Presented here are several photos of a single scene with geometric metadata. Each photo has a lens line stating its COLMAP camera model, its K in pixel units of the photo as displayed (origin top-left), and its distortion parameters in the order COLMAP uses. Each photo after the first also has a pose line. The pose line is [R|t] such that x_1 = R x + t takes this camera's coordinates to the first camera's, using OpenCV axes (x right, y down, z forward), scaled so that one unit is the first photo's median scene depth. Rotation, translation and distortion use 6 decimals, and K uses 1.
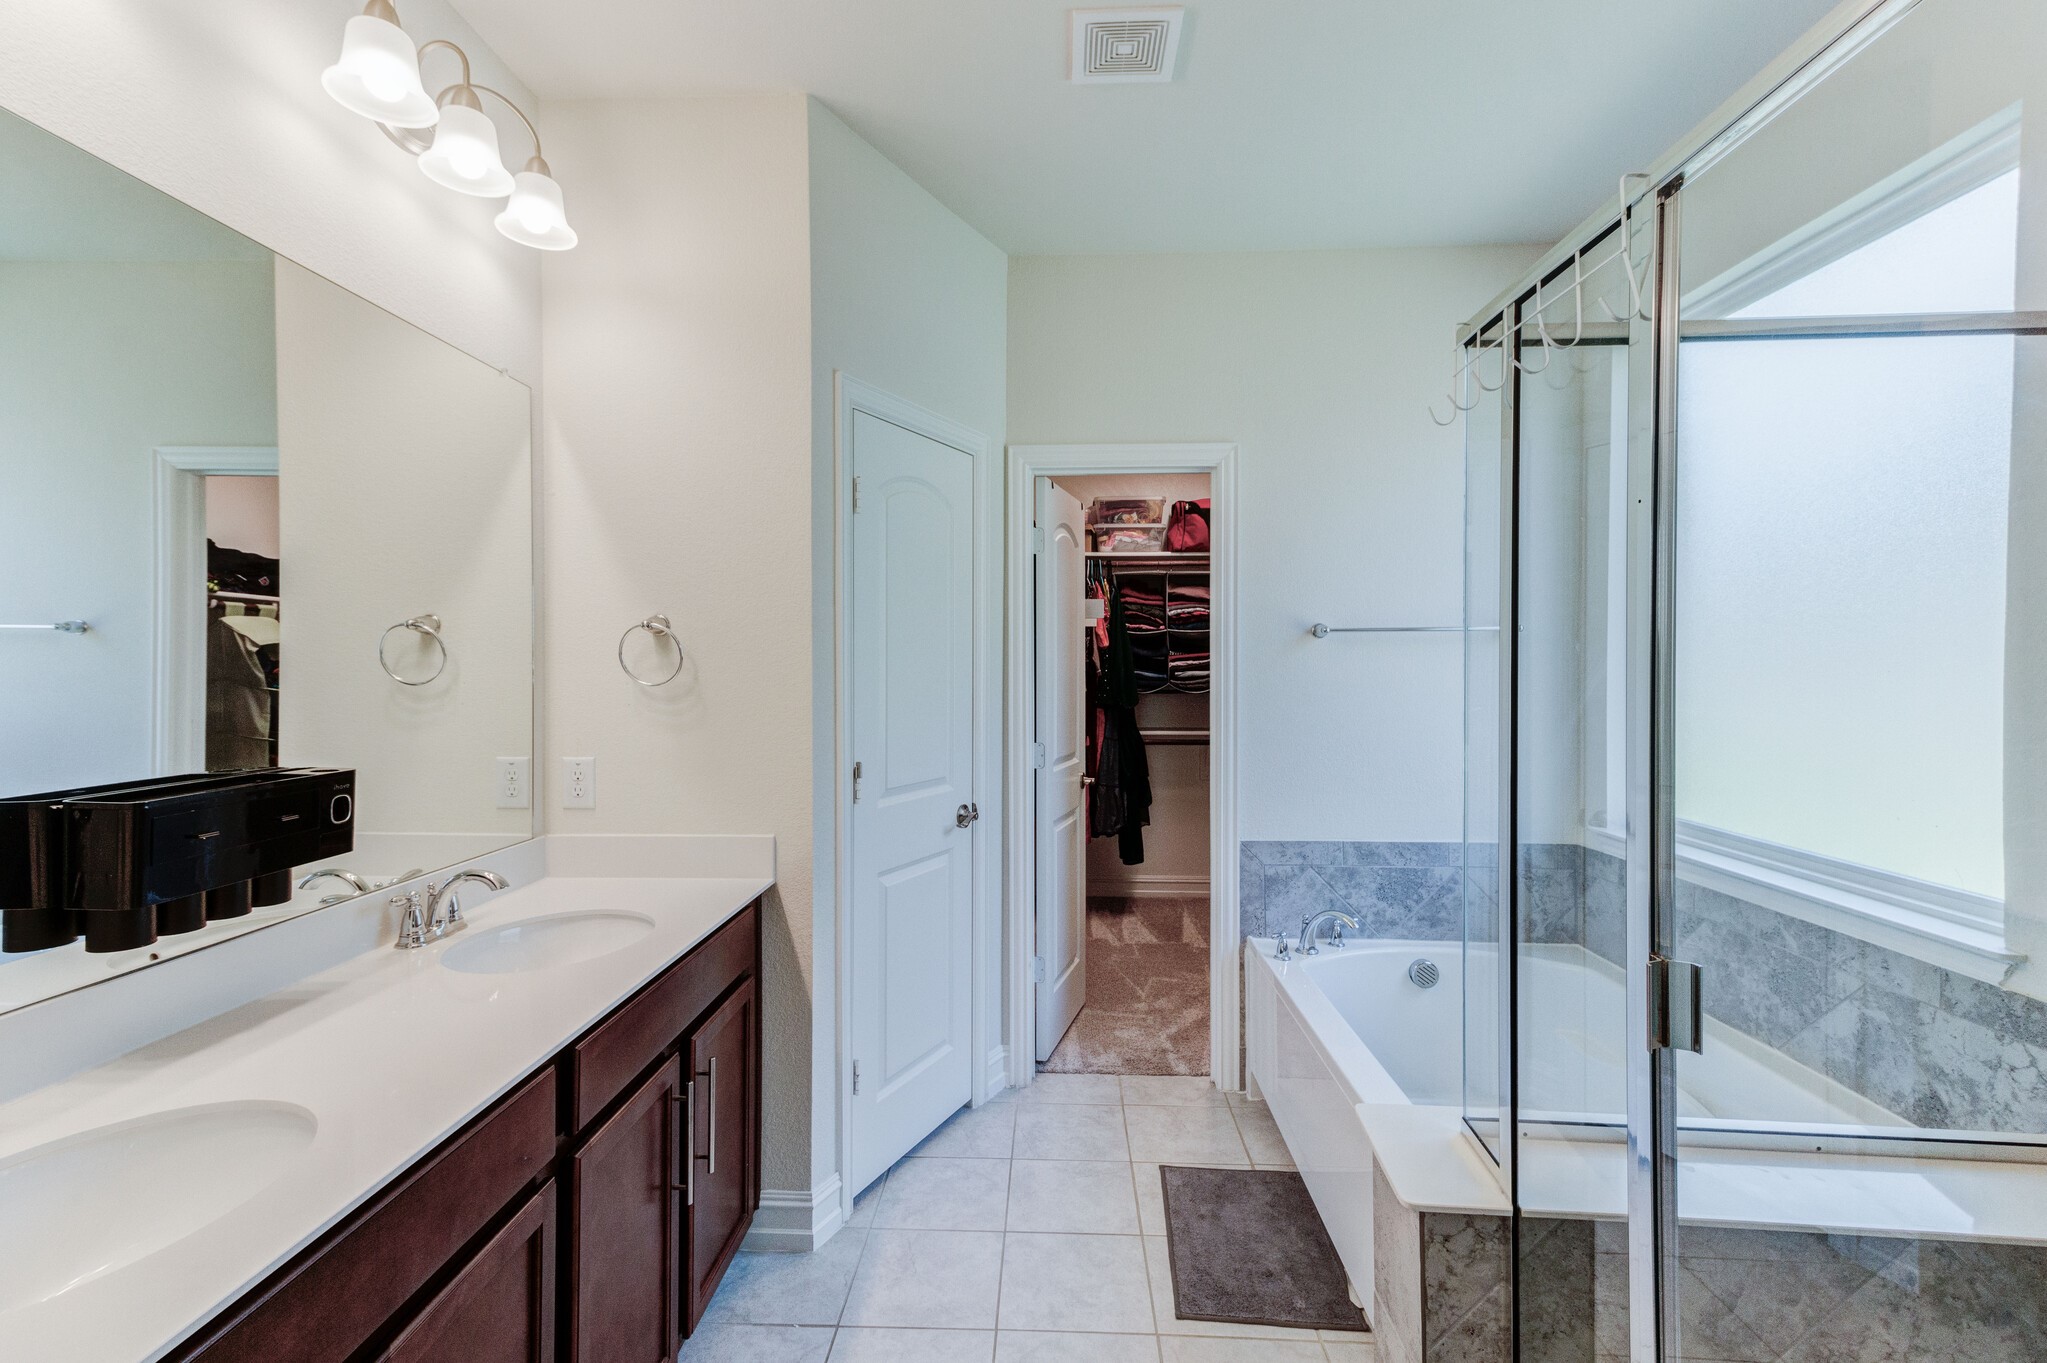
lens RADIAL K [[932.2, 0, 1019.5], [0, 932.2, 673.5], [0, 0, 1]] dist [0.022473, 0.001441]
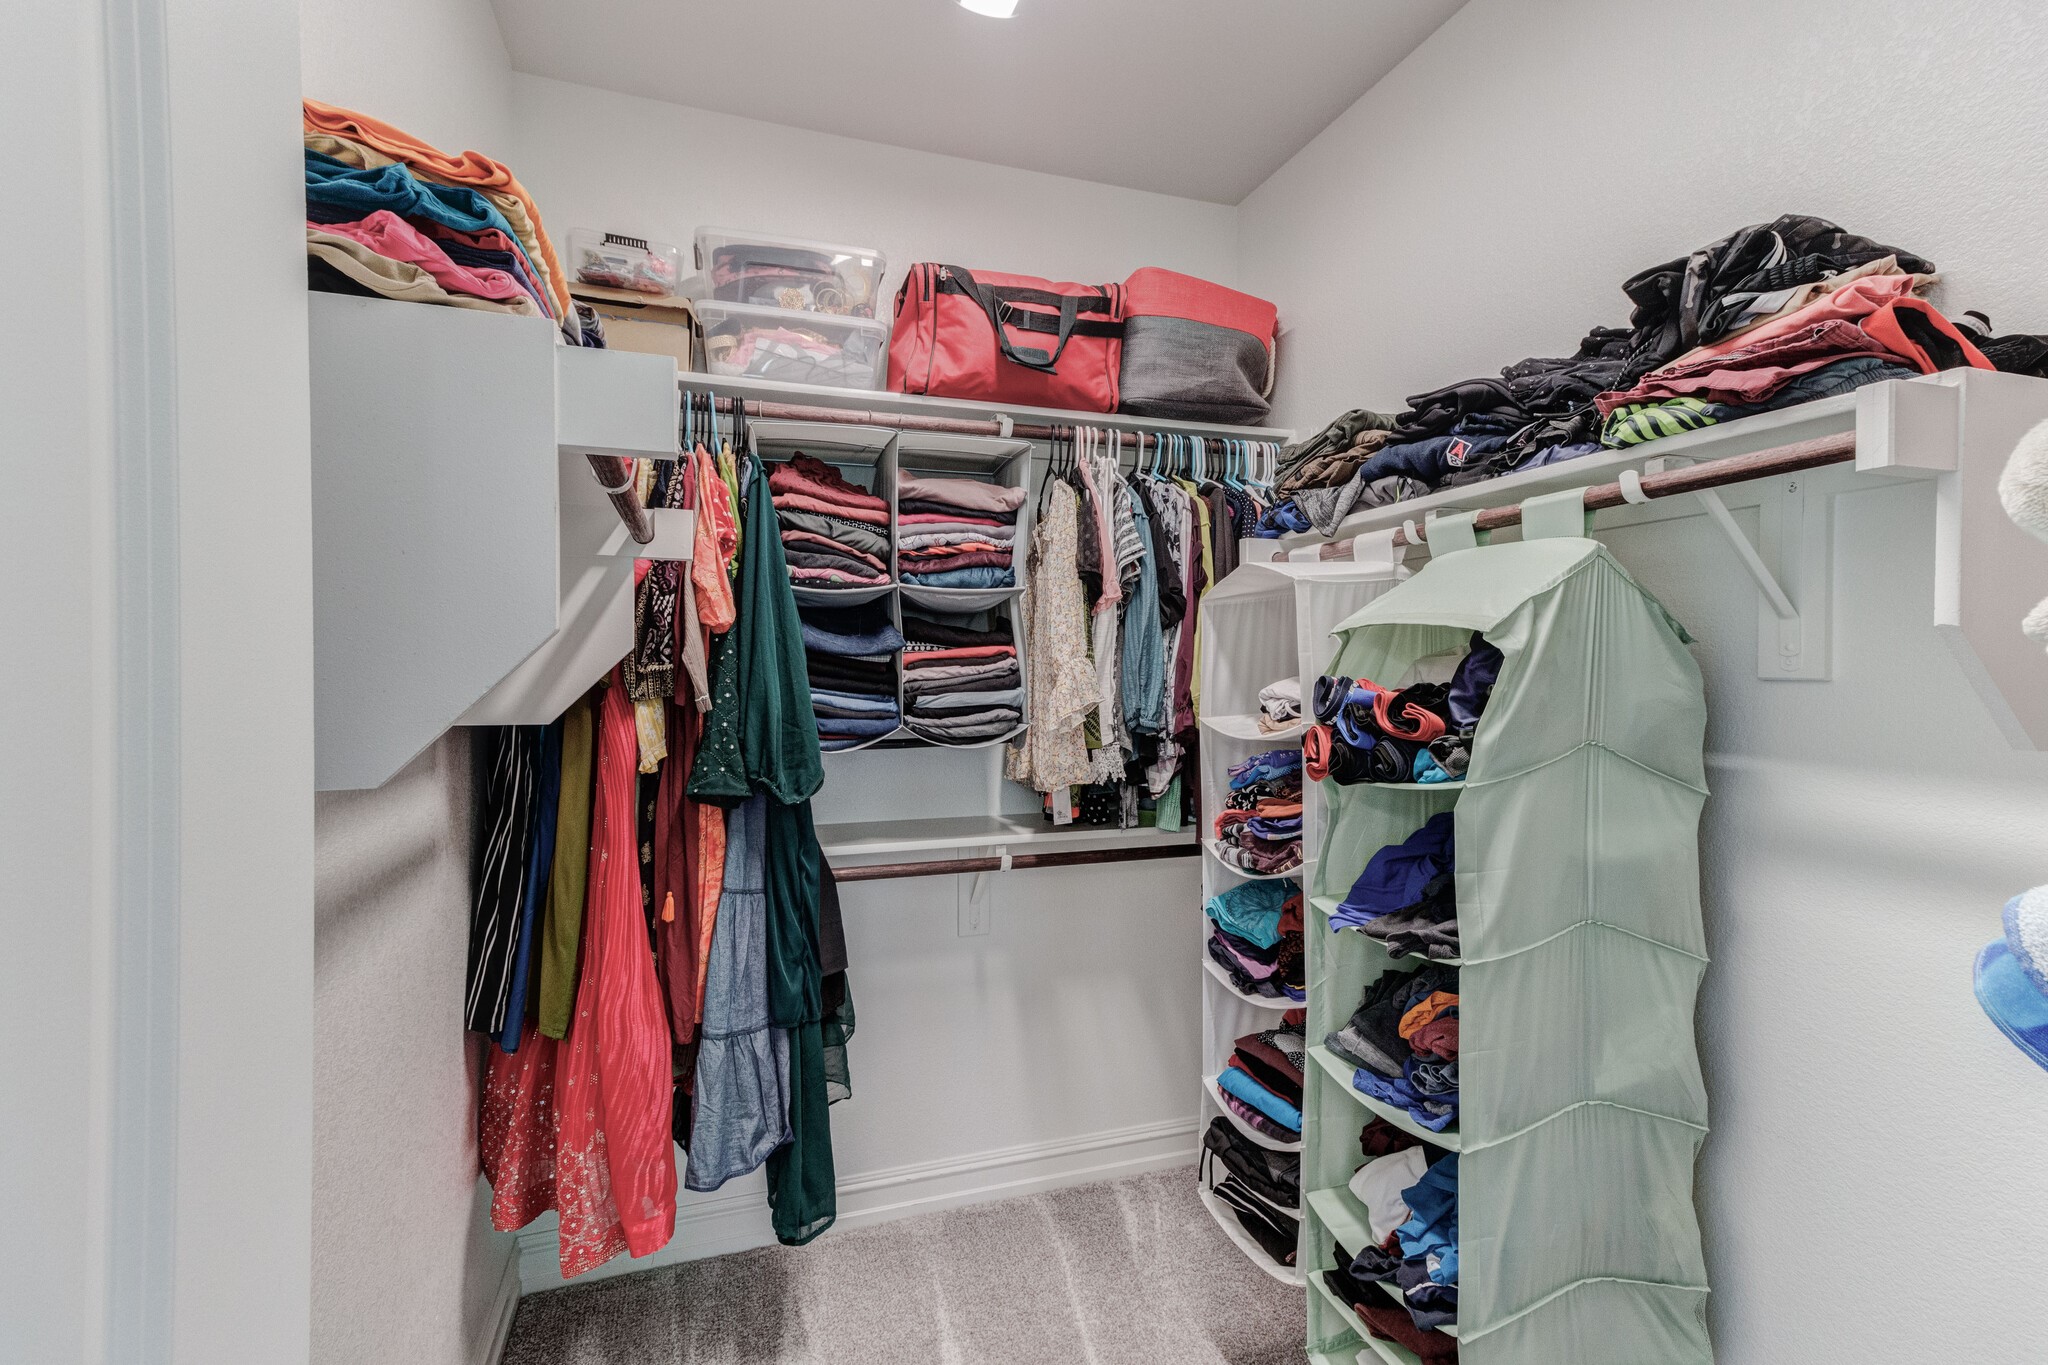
lens RADIAL K [[932.7, 0, 1020.0], [0, 932.7, 674.5], [0, 0, 1]] dist [0.022473, 0.001441]
pose [[0.933497, -0.003360, 0.358570, 0.068113], [0.003779, 0.999993, -0.000469, -0.010046], [-0.358566, 0.001793, 0.933503, 0.623267]]
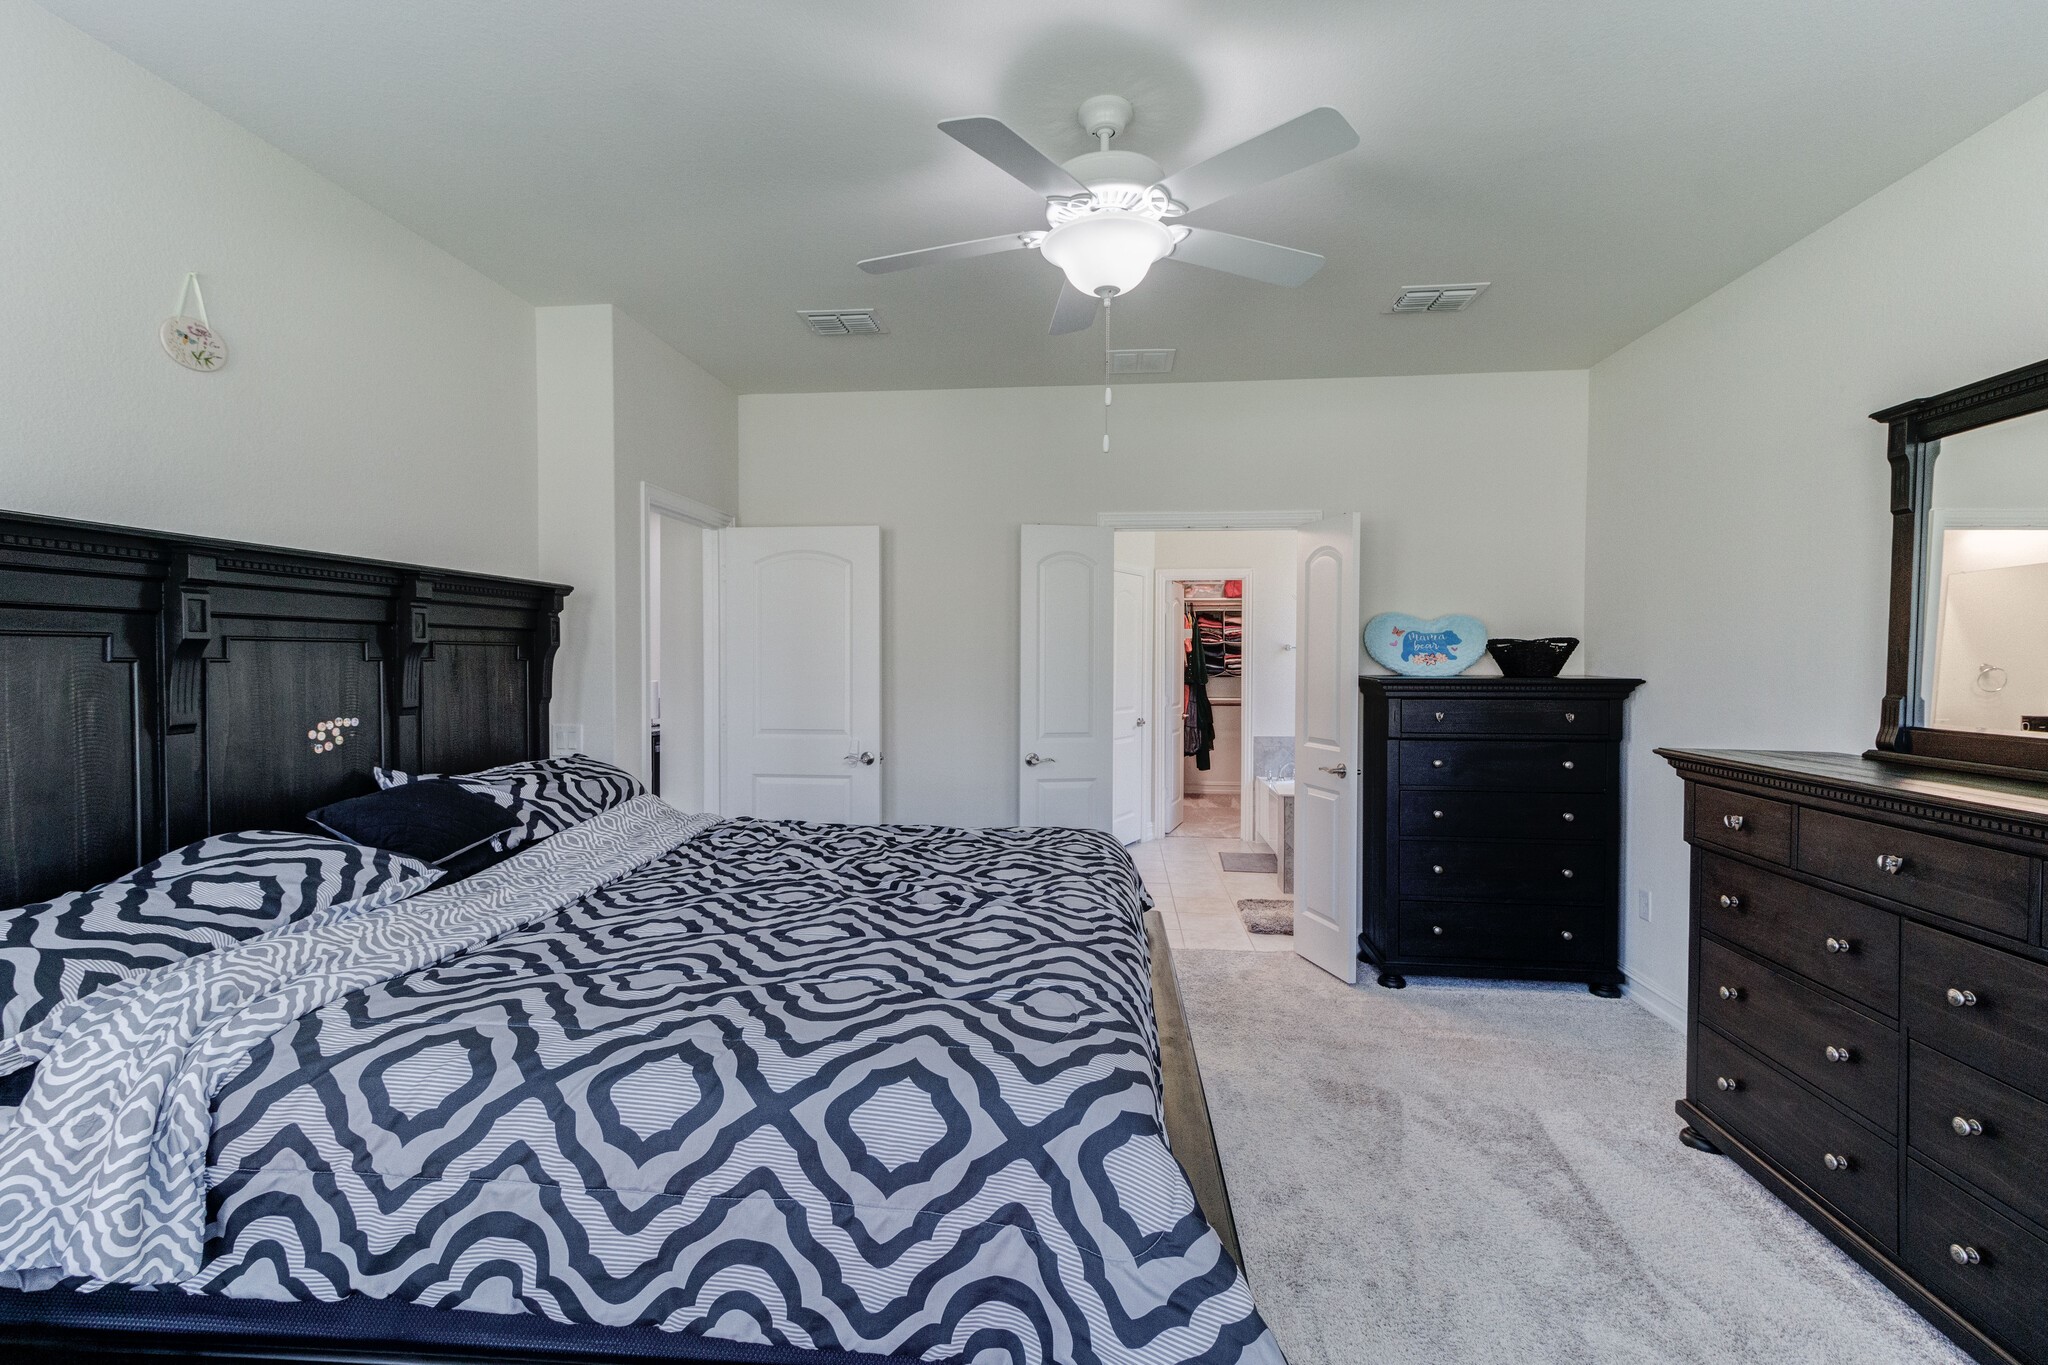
lens RADIAL K [[932.7, 0, 1020.0], [0, 932.7, 674.5], [0, 0, 1]] dist [0.022473, 0.001441]
pose [[0.998055, 0.002903, -0.062278, -0.123733], [-0.002455, 0.999971, 0.007268, 0.004682], [0.062297, -0.007101, 0.998032, -0.831786]]
